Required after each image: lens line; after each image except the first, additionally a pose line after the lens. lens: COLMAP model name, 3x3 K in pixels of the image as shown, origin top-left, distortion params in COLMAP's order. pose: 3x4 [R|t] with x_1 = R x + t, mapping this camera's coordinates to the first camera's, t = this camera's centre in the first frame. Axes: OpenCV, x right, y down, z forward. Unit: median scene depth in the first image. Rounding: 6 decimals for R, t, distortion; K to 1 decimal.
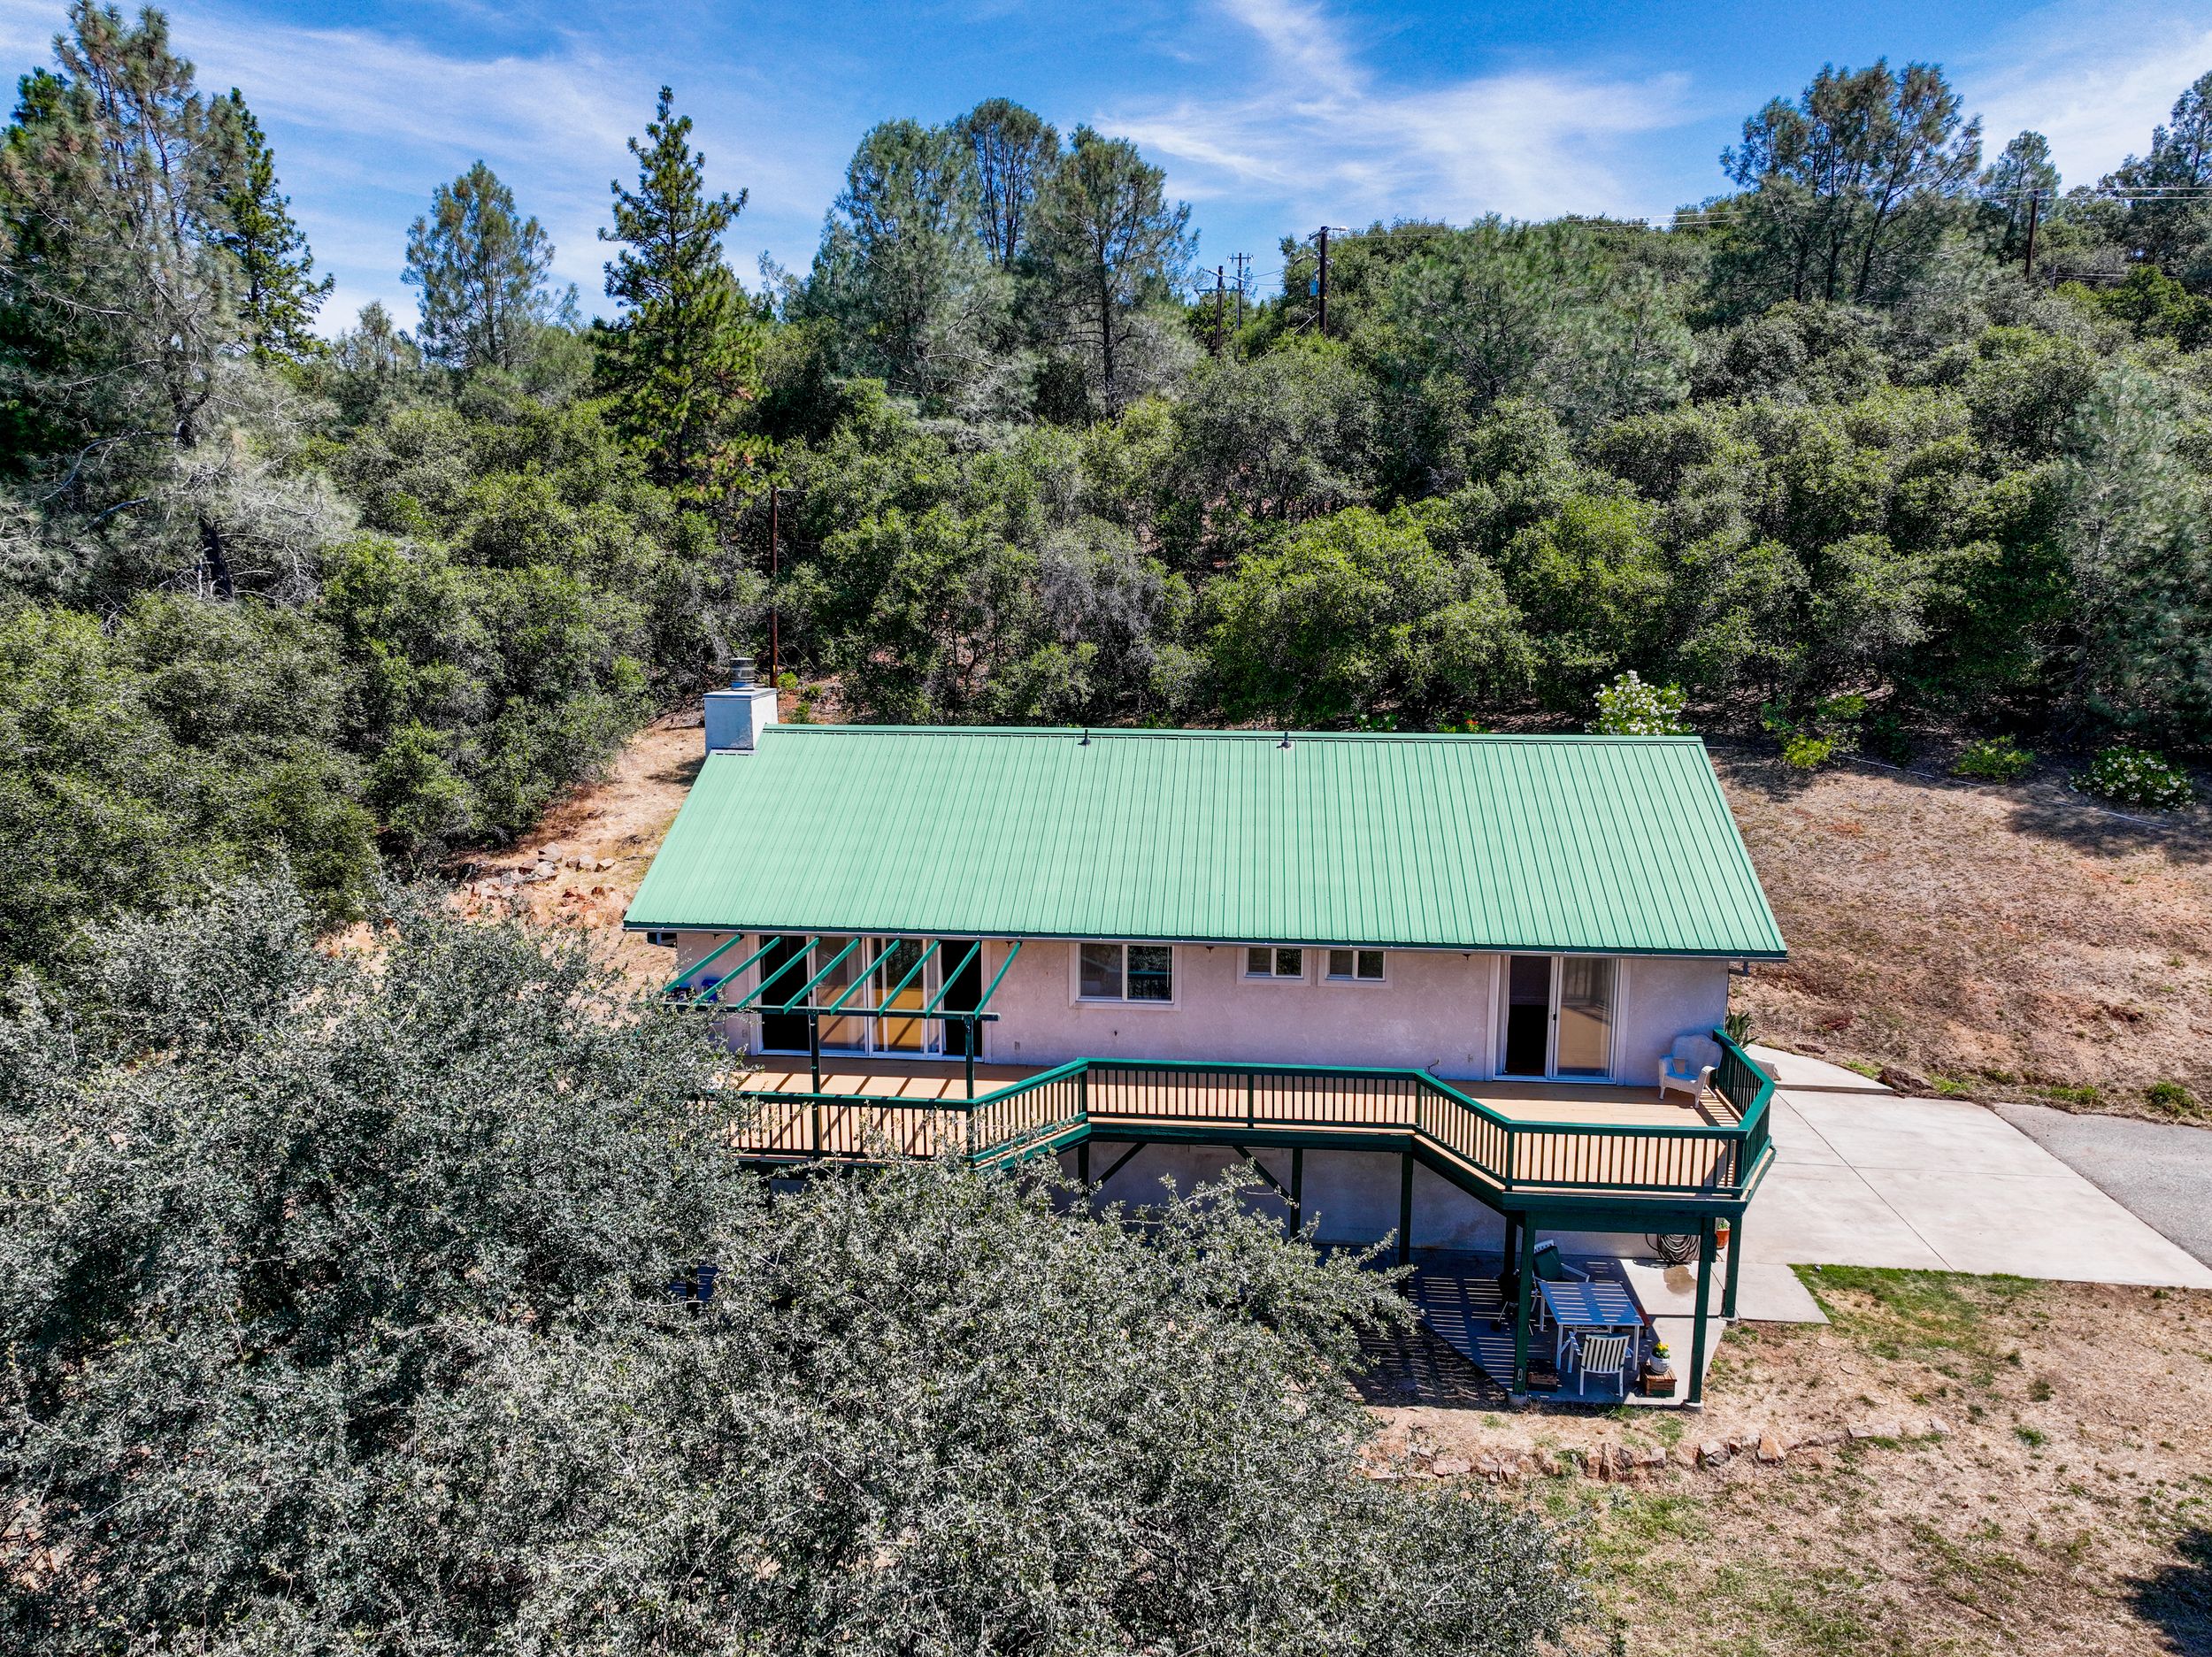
lens RADIAL K [[1555.1, 0, 1107.3], [0, 1555.1, 825.8], [0, 0, 1]] dist [-0.000979, 0.017164]
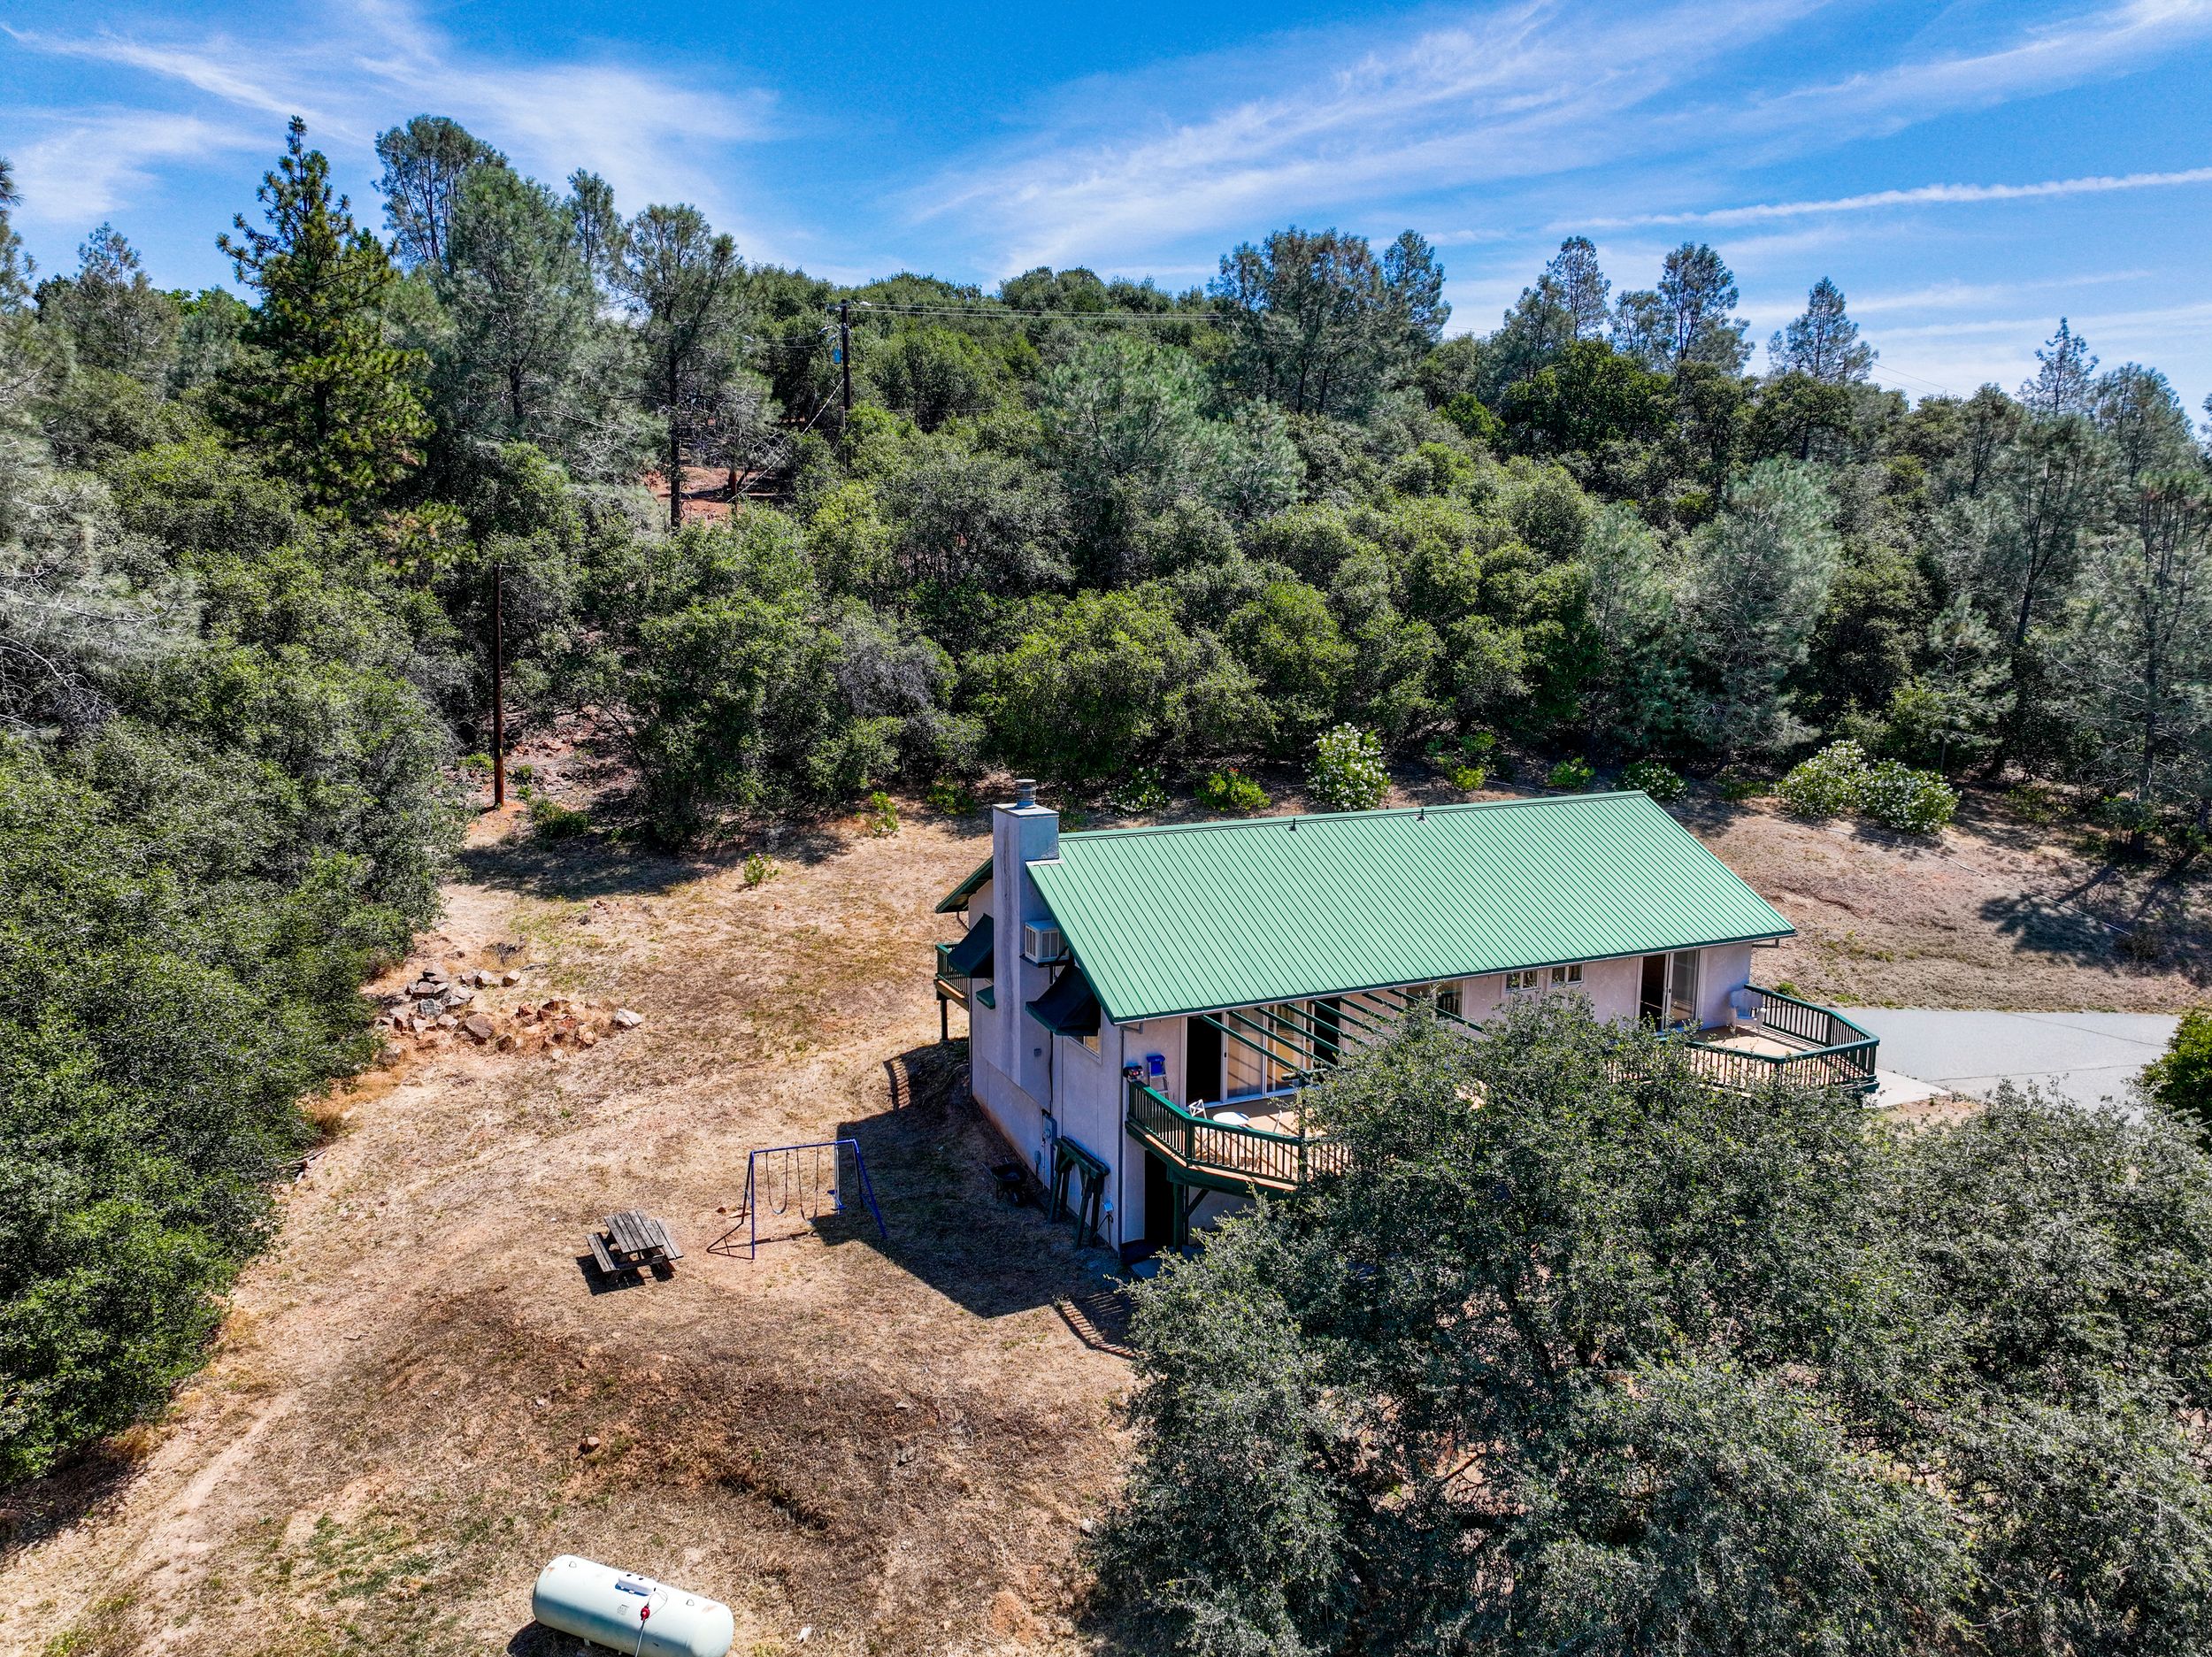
lens RADIAL K [[1555.1, 0, 1111.9], [0, 1555.1, 816.7], [0, 0, 1]] dist [-0.000979, 0.017164]
pose [[0.860731, -0.081719, 0.502458, -0.491048], [0.083454, 0.996329, 0.019083, -0.063596], [-0.502173, 0.025507, 0.864391, -0.016578]]
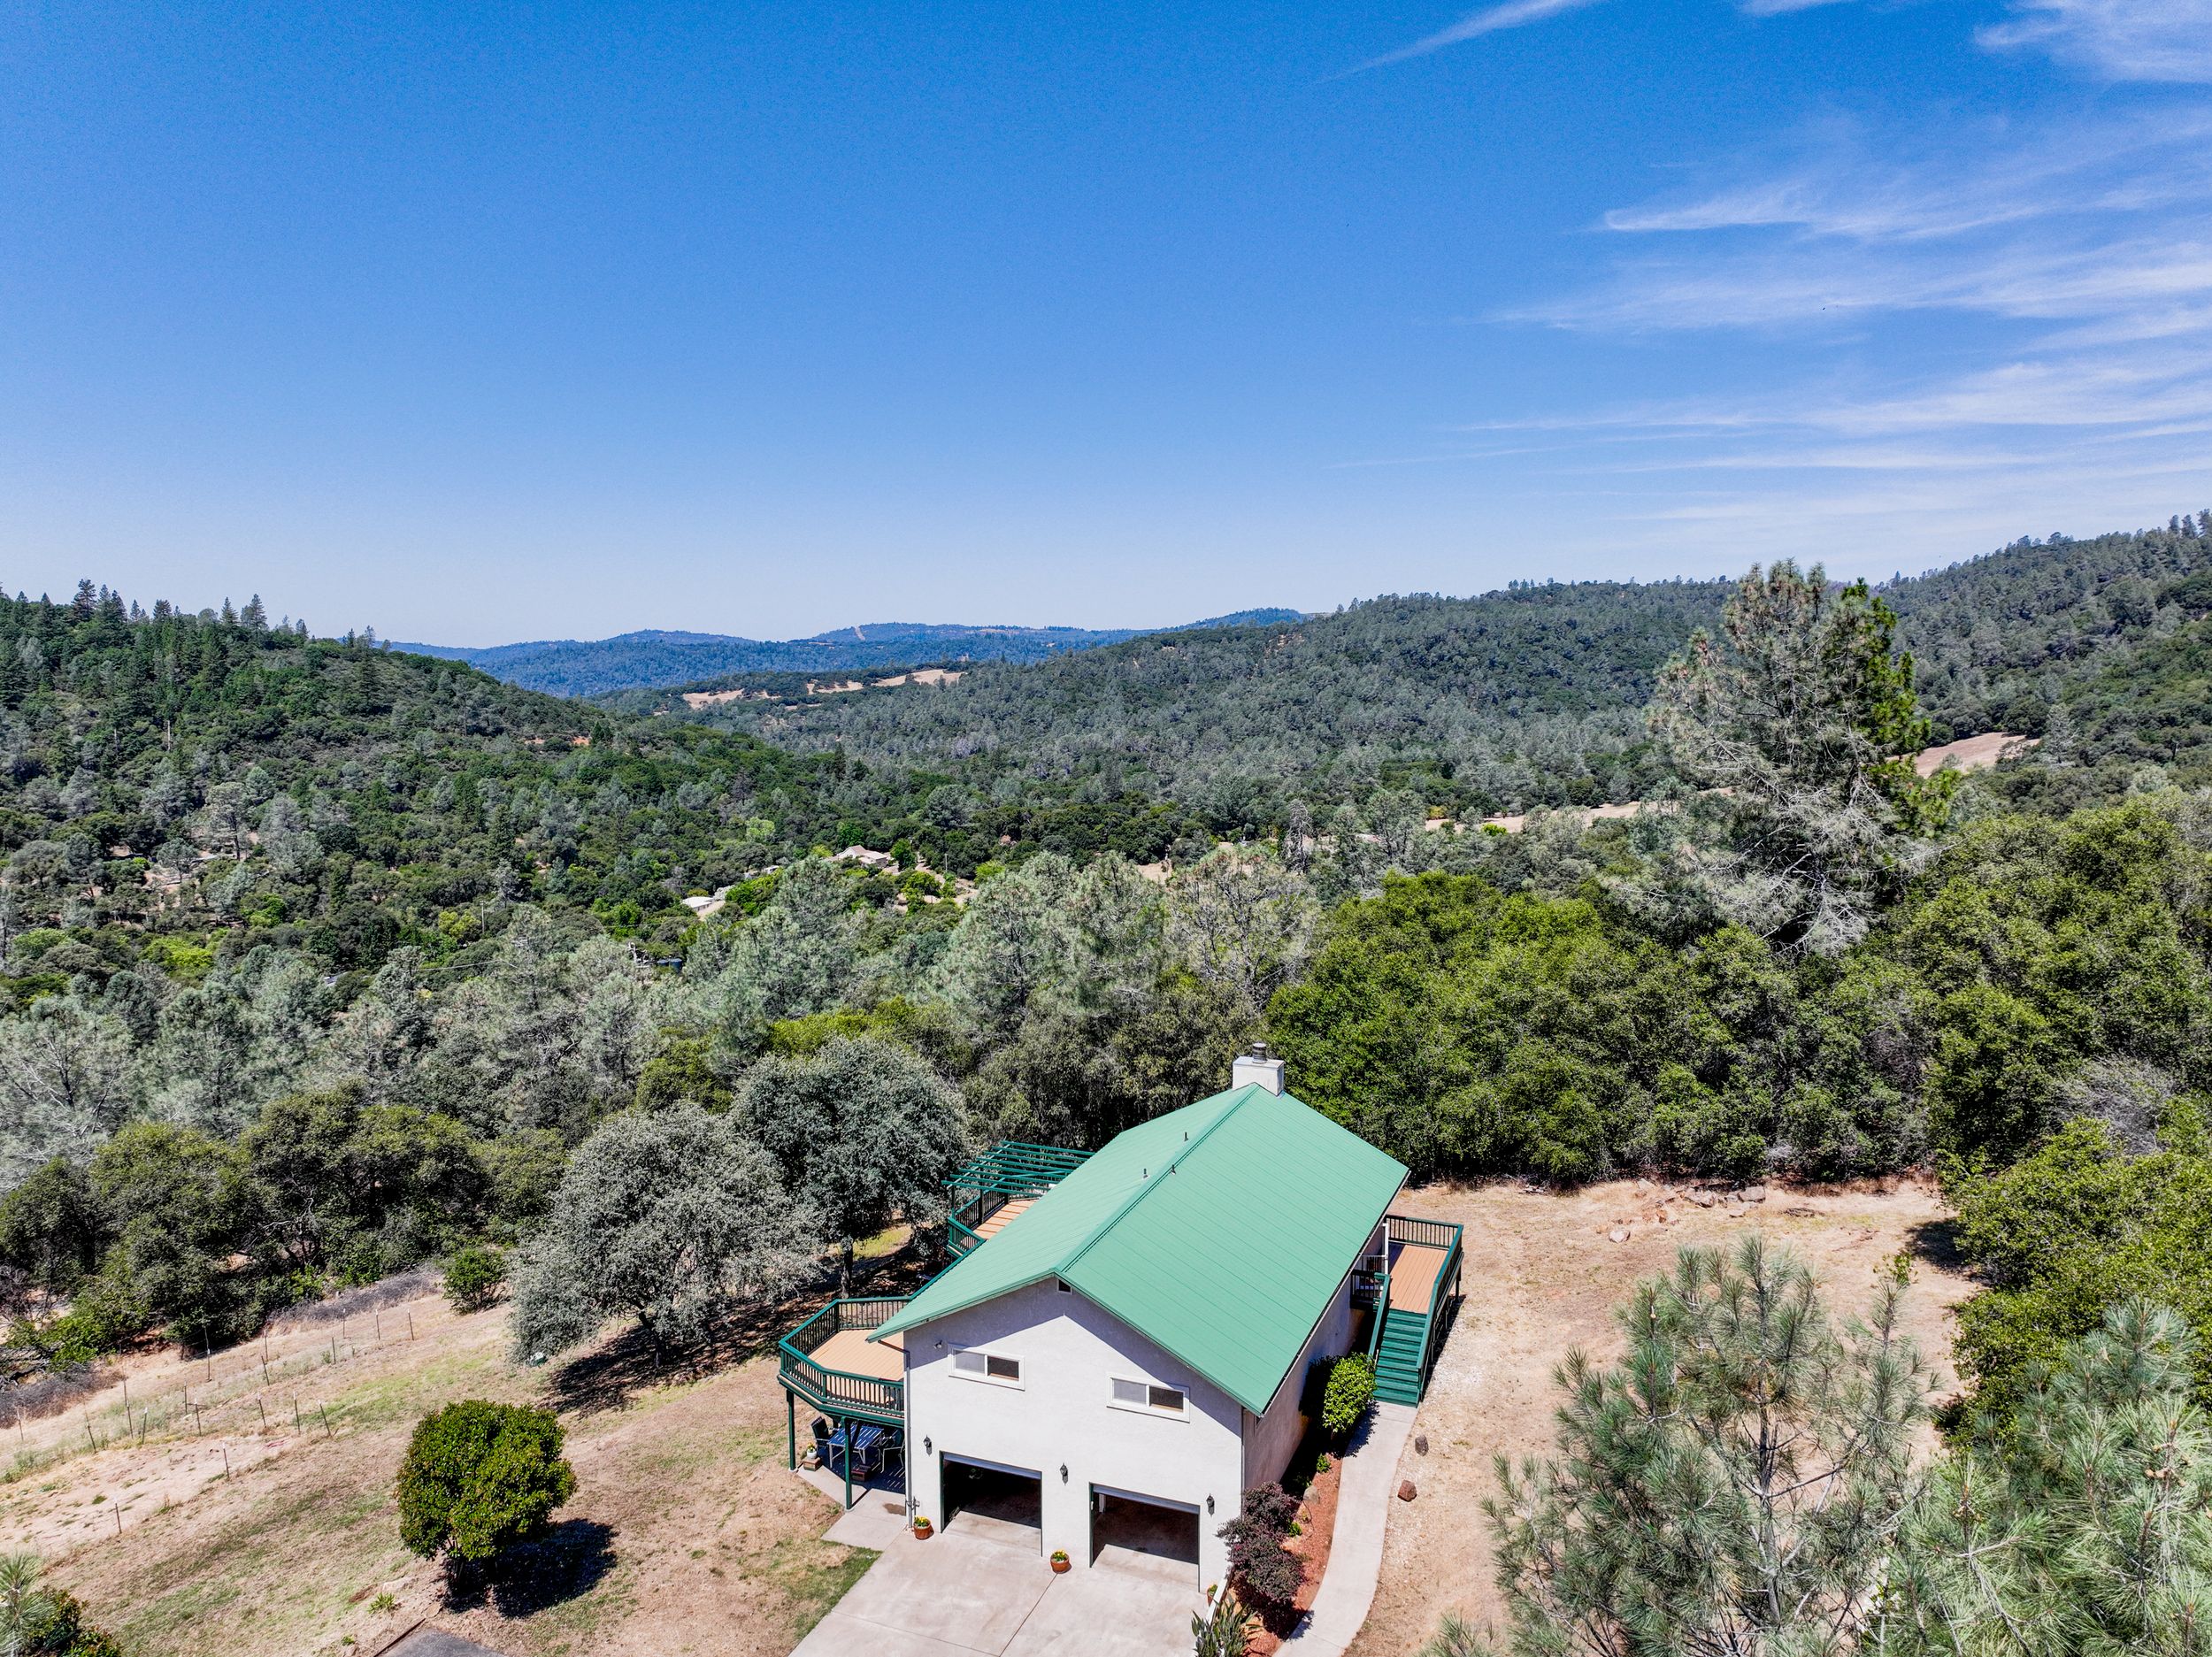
lens RADIAL K [[1555.1, 0, 1102.8], [0, 1555.1, 828.4], [0, 0, 1]] dist [-0.000979, 0.017164]
pose [[-0.280231, 0.105727, -0.954093, 0.988035], [-0.161078, 0.974644, 0.155315, -0.394083], [0.946322, 0.197207, -0.256095, 0.802784]]
